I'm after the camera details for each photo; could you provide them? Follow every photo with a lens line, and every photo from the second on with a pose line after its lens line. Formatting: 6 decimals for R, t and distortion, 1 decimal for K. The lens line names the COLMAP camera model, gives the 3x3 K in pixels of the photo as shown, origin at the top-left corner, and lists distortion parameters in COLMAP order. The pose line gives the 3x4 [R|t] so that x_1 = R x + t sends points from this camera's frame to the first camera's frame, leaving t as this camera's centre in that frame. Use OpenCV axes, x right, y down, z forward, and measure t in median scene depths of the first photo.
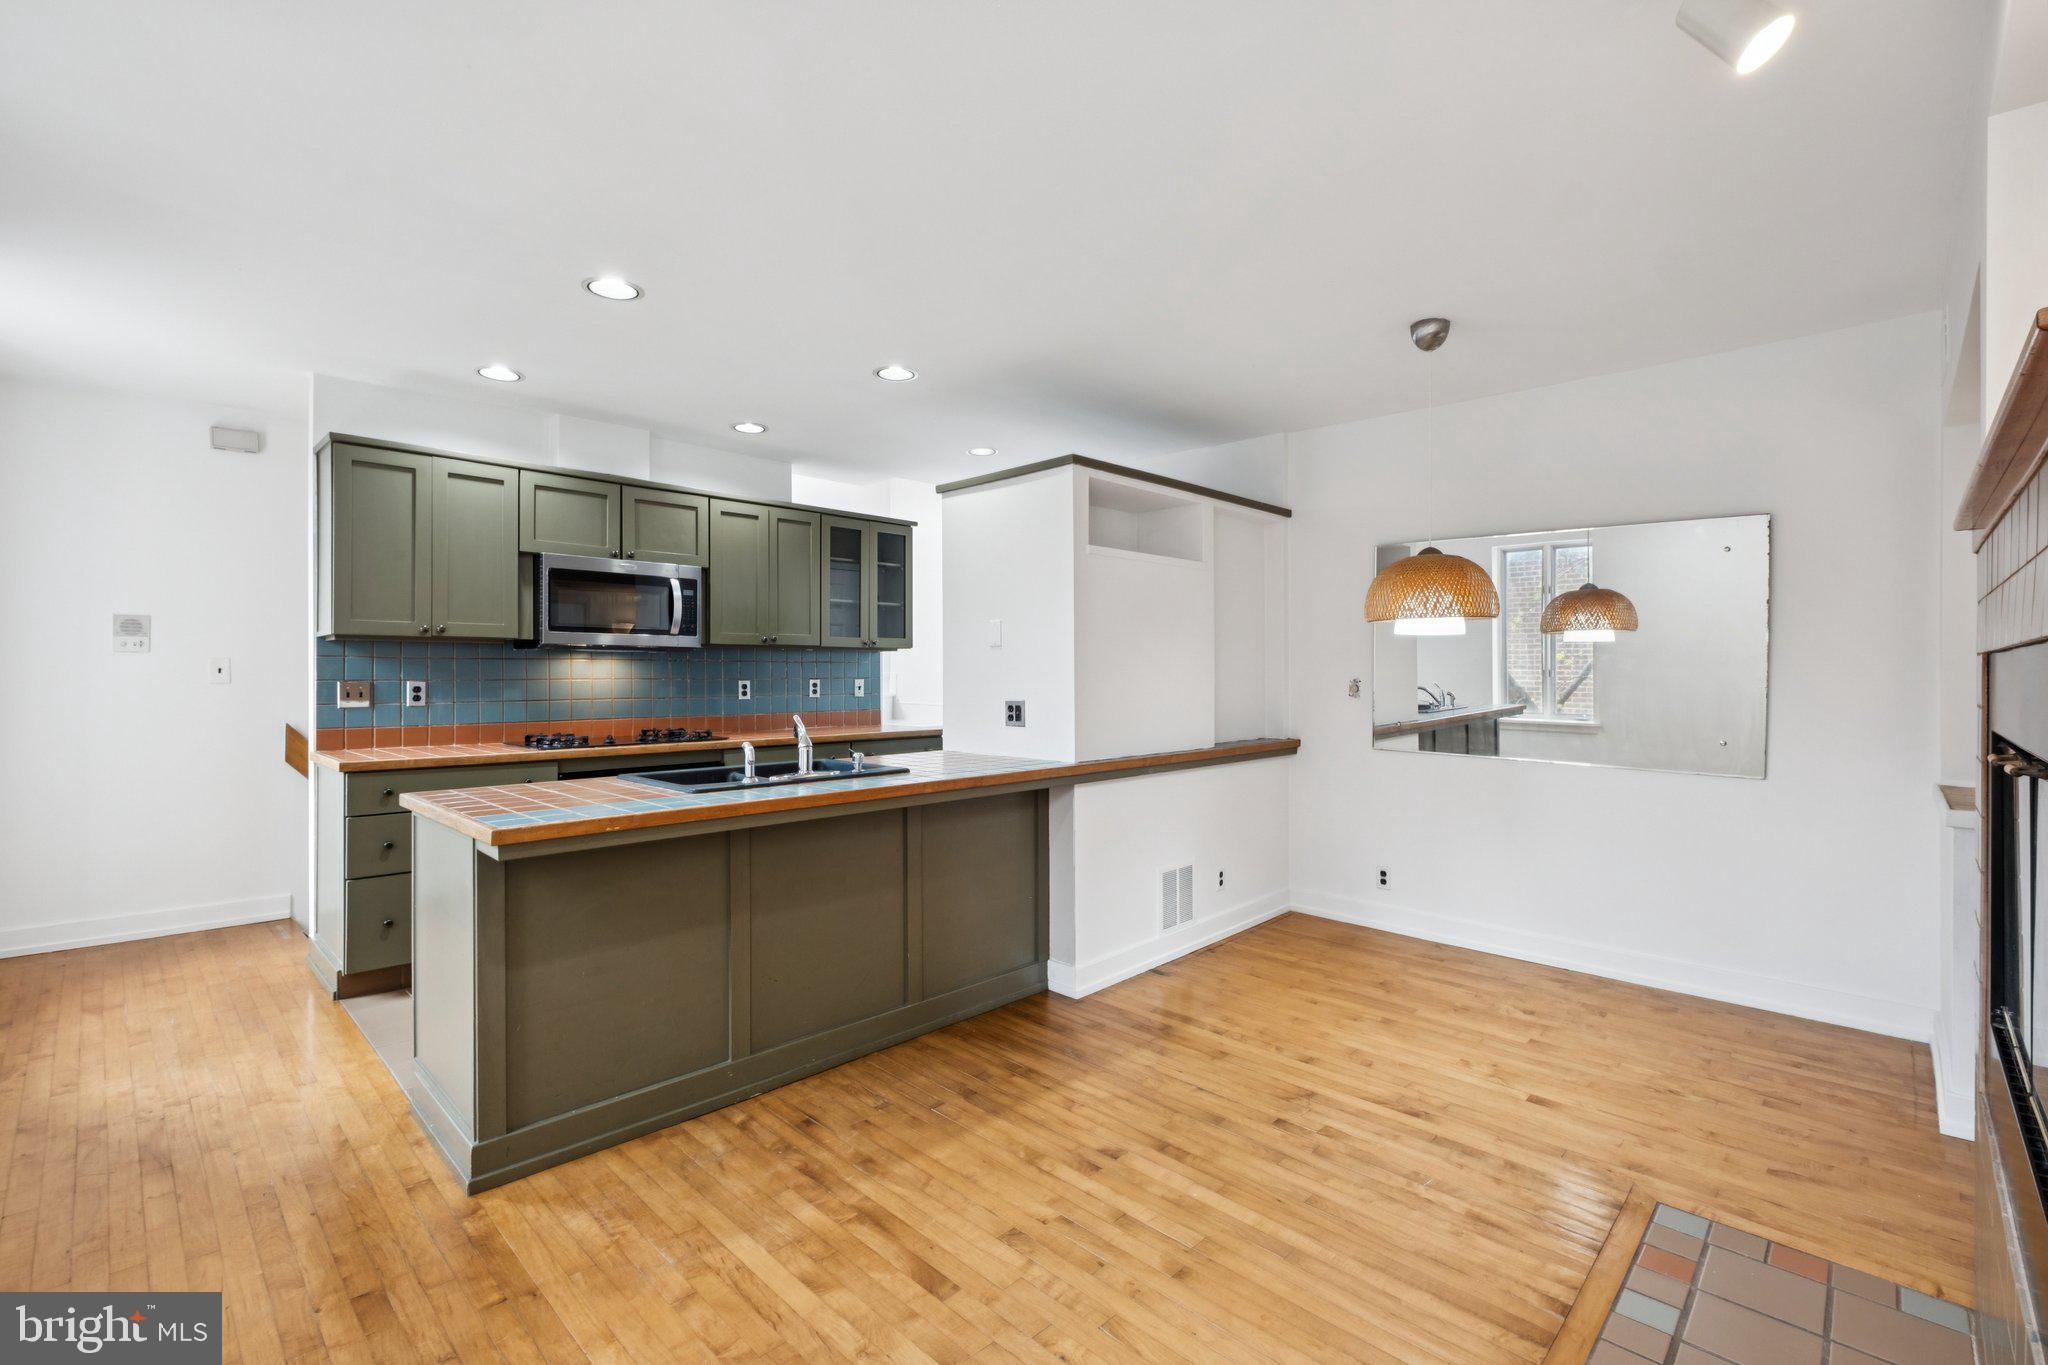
lens RADIAL K [[894.3, 0, 1005.0], [0, 894.3, 680.8], [0, 0, 1]] dist [-0.002095, -0.000294]
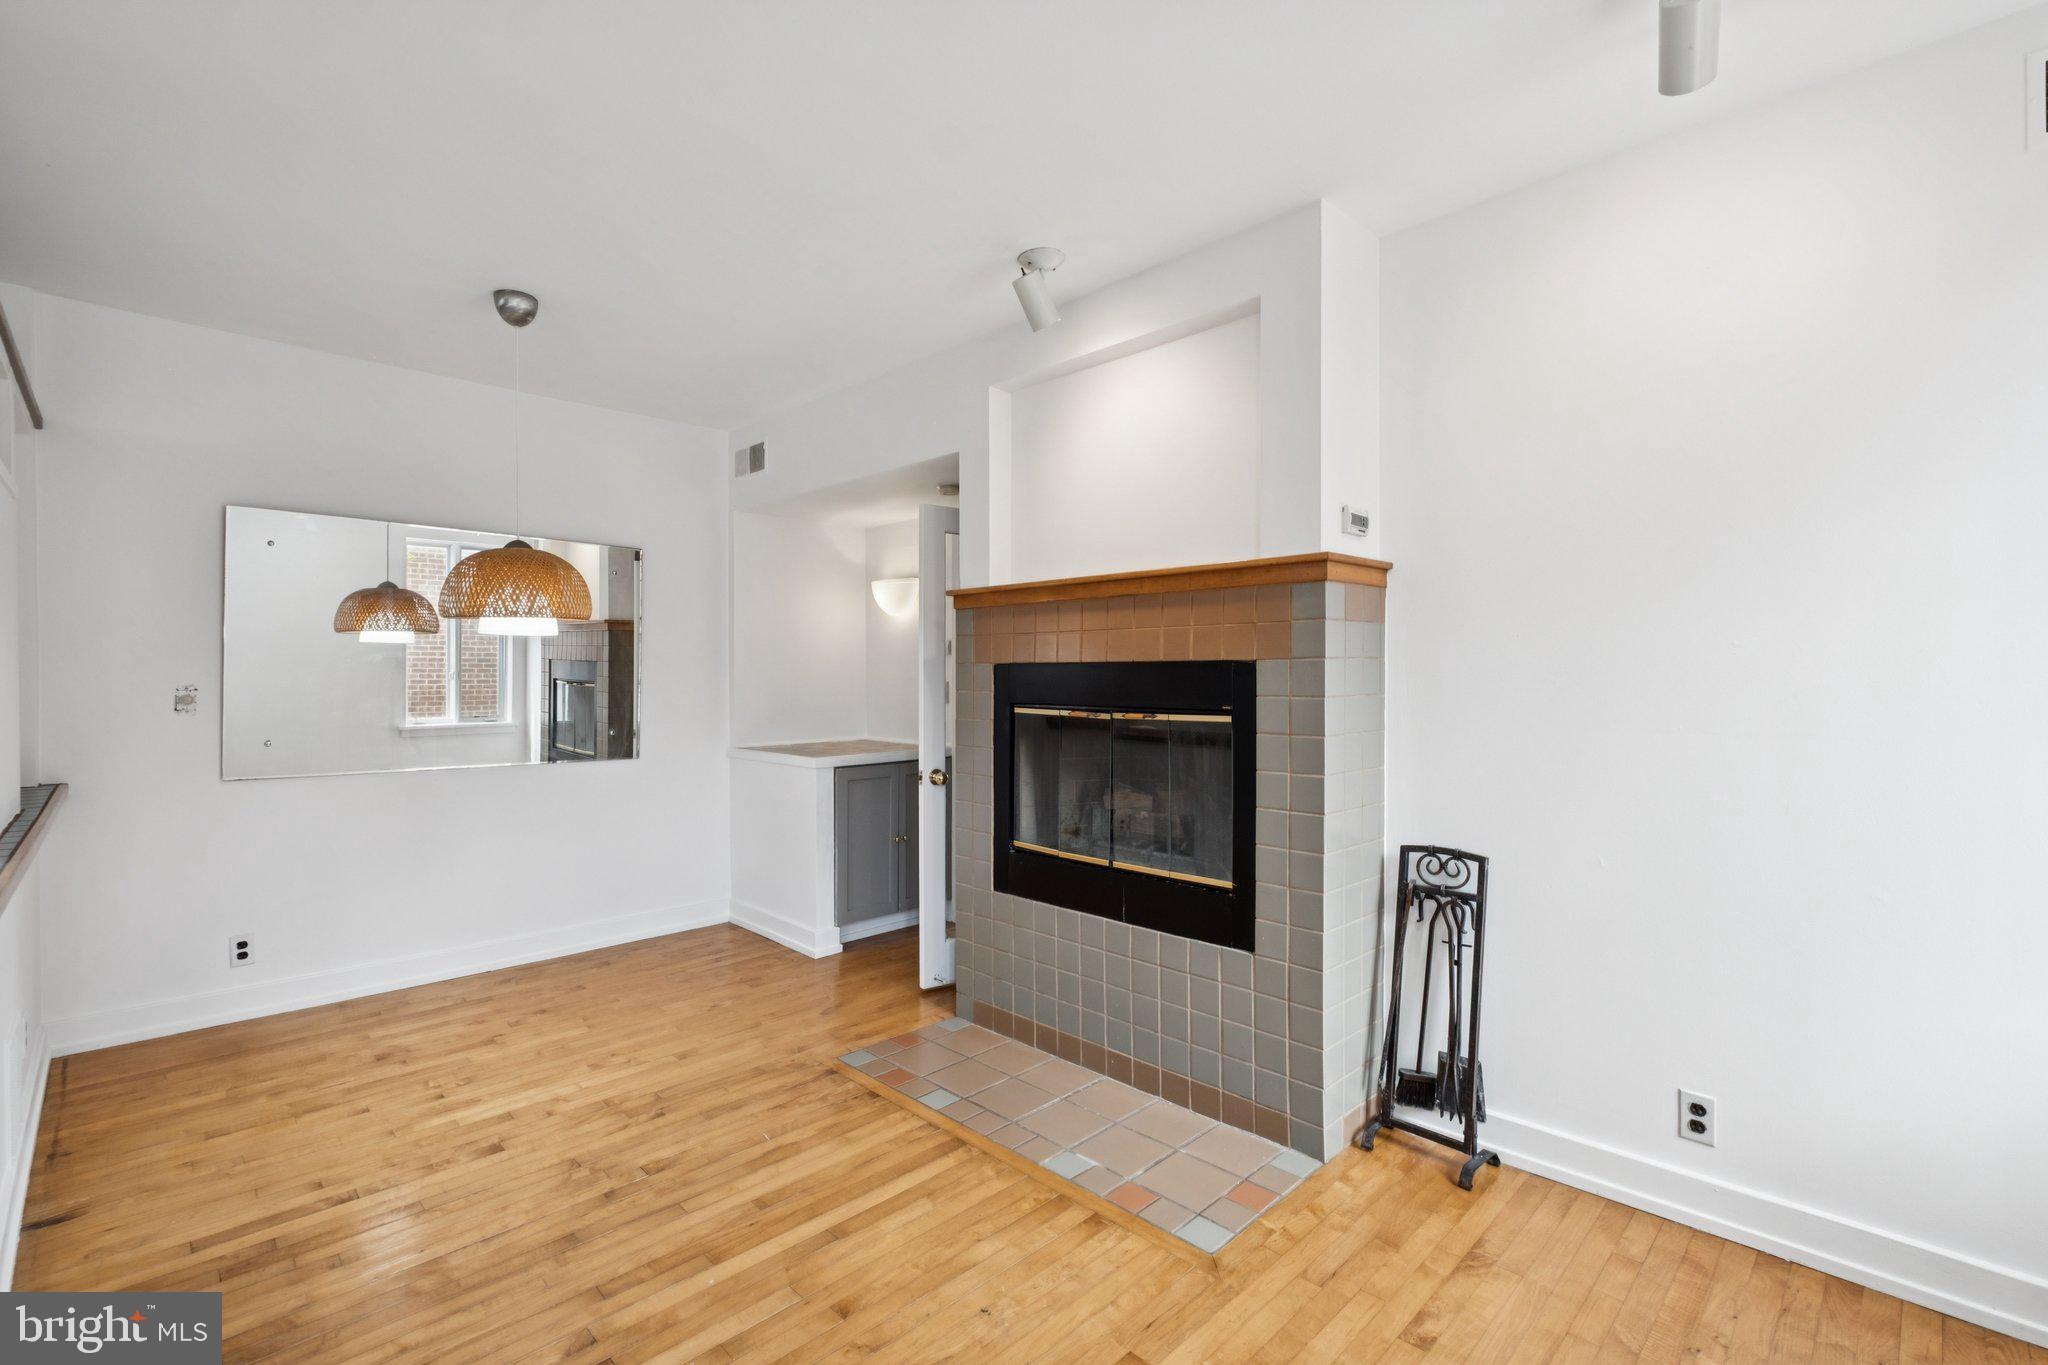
lens RADIAL K [[894.3, 0, 1019.1], [0, 894.3, 687.6], [0, 0, 1]] dist [-0.002095, -0.000294]
pose [[0.020482, -0.019583, 0.999598, -0.368222], [0.013162, 0.999727, 0.019316, -0.007519], [-0.999704, 0.012761, 0.020734, 0.392787]]
